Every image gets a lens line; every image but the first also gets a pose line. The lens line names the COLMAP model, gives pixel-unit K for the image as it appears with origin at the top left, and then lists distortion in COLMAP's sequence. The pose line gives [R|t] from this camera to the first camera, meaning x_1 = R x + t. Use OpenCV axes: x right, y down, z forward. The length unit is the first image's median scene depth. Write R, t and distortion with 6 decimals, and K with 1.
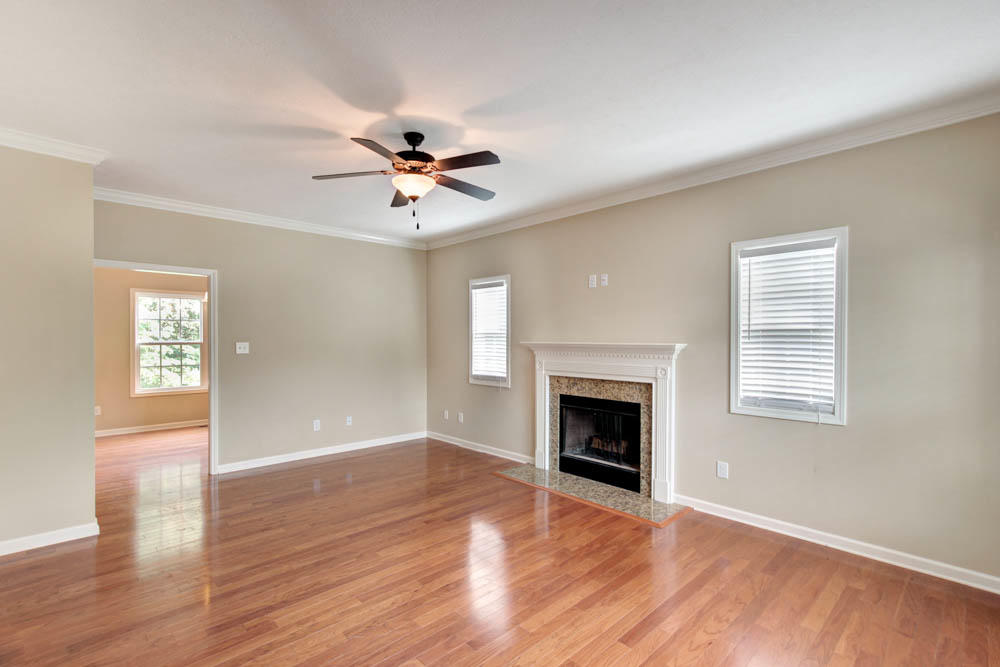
lens RADIAL K [[456.6, 0, 480.4], [0, 456.6, 341.6], [0, 0, 1]] dist [-0.007289, 0.001283]
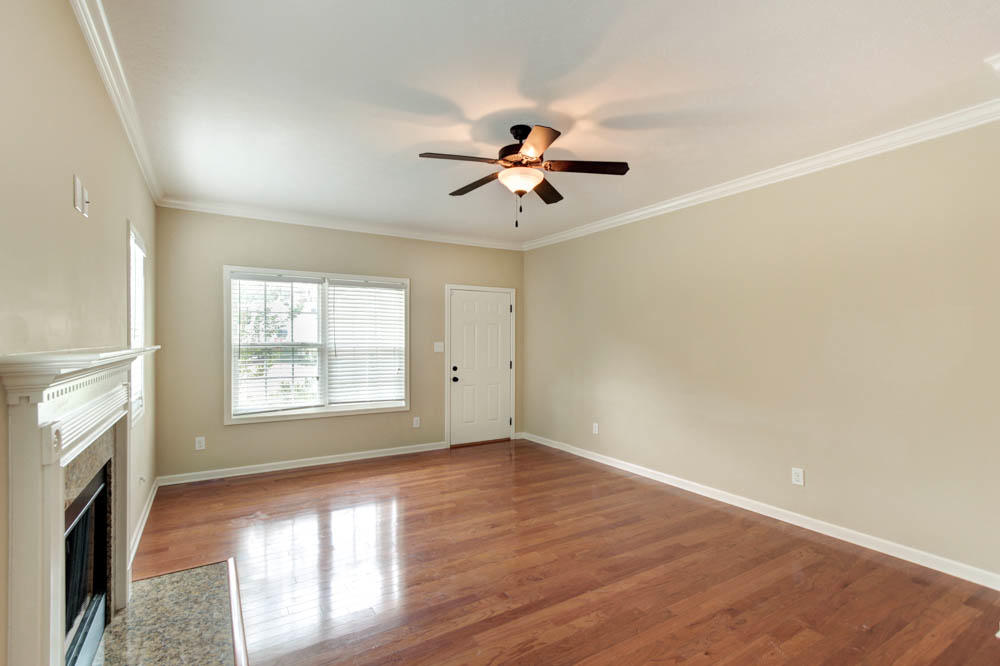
lens RADIAL K [[456.6, 0, 472.5], [0, 456.6, 340.0], [0, 0, 1]] dist [-0.007289, 0.001283]
pose [[-0.975606, -0.001215, 0.219524, -0.178016], [0.001508, 0.999924, 0.012232, -0.010042], [-0.219523, 0.012264, -0.975530, 1.342416]]
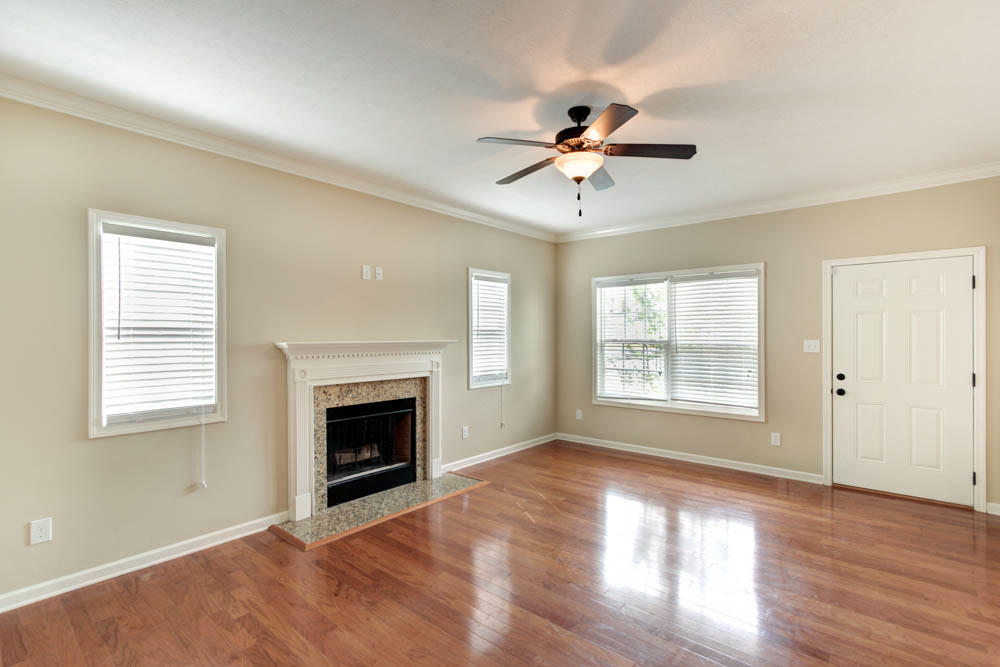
lens RADIAL K [[456.6, 0, 501.0], [0, 456.6, 334.8], [0, 0, 1]] dist [-0.007289, 0.001283]
pose [[-0.119908, 0.001684, 0.992784, -0.687062], [0.012954, 0.999916, -0.000131, -0.006976], [-0.992700, 0.012844, -0.119920, 0.868174]]
